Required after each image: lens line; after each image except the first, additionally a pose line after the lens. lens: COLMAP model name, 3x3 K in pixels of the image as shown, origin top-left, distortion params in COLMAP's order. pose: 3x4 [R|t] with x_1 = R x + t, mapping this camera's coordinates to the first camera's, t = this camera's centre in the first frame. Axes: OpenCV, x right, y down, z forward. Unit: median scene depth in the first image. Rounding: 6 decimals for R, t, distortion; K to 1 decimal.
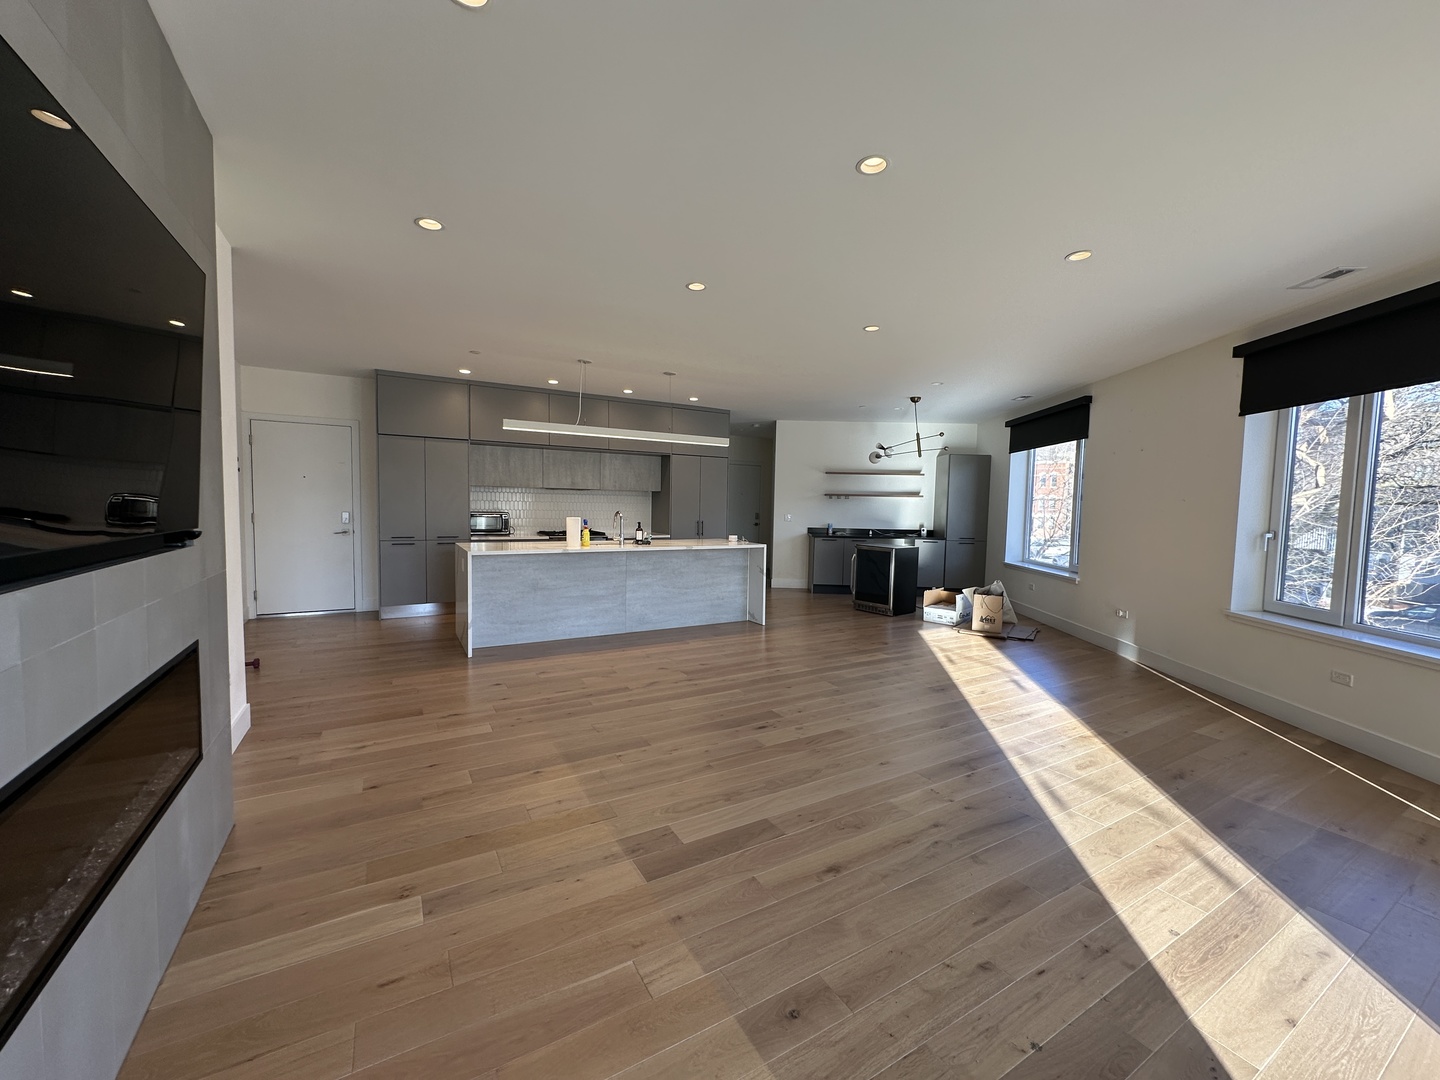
lens RADIAL K [[572.1, 0, 720.0], [0, 572.1, 540.0], [0, 0, 1]] dist [-0.002199, -0.000439]
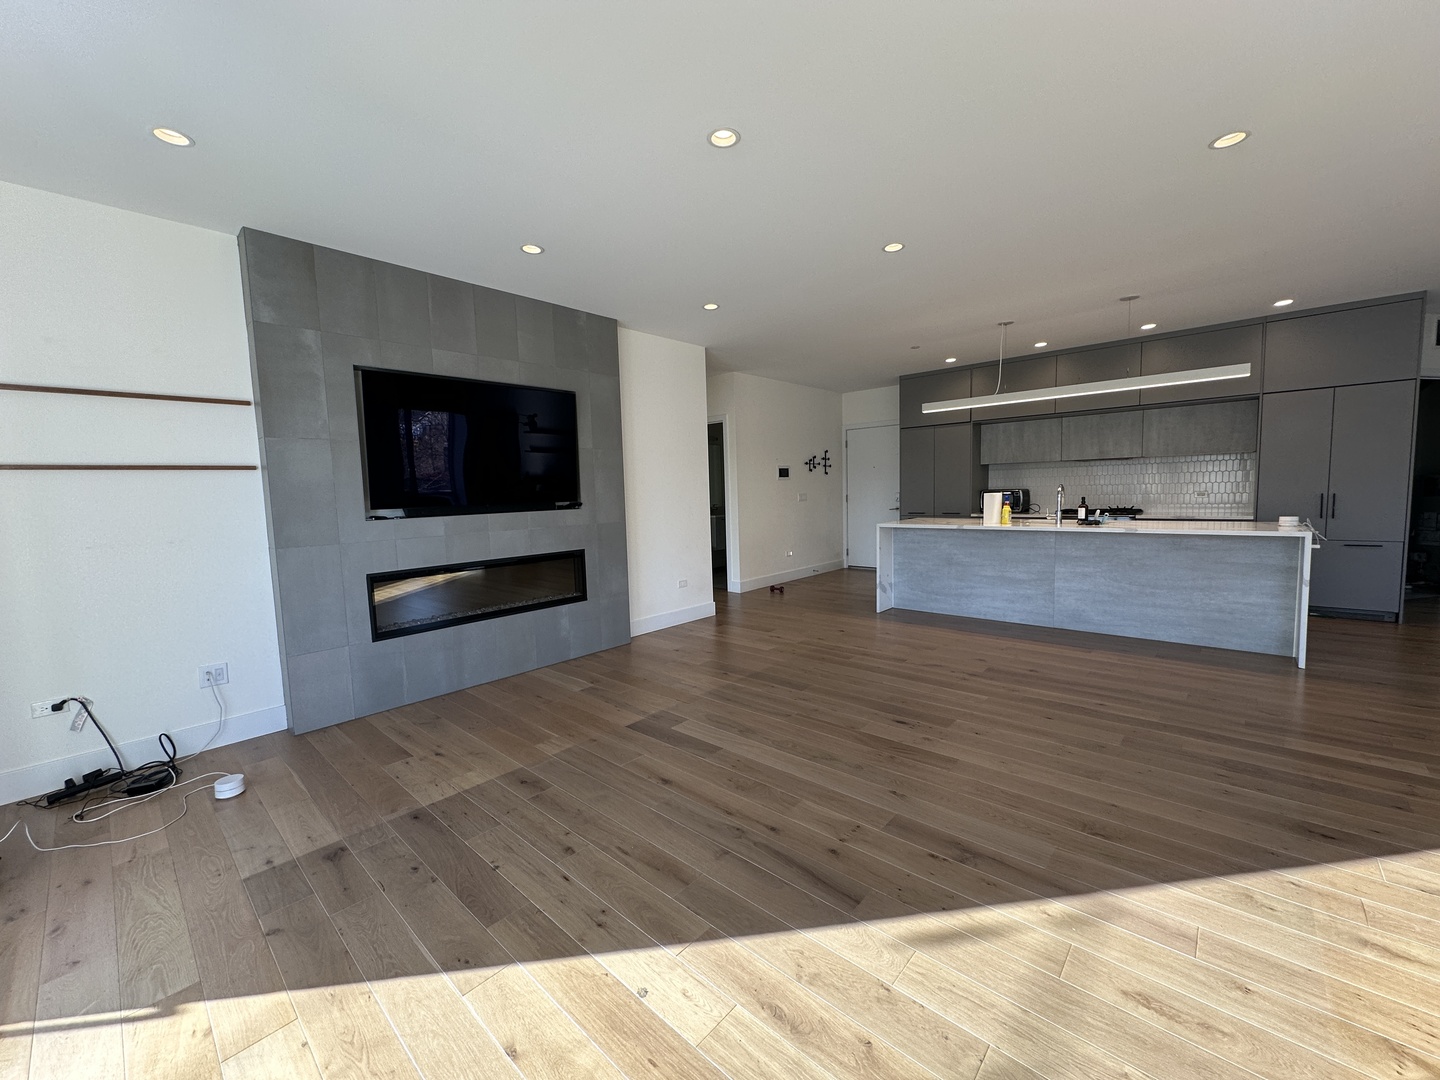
lens RADIAL K [[572.1, 0, 720.0], [0, 572.1, 540.0], [0, 0, 1]] dist [-0.002199, -0.000439]
pose [[0.303131, 0.056059, -0.951298, 0.729753], [-0.025275, 0.998390, 0.050780, 0.002214], [0.952614, 0.008651, 0.304060, 0.397853]]
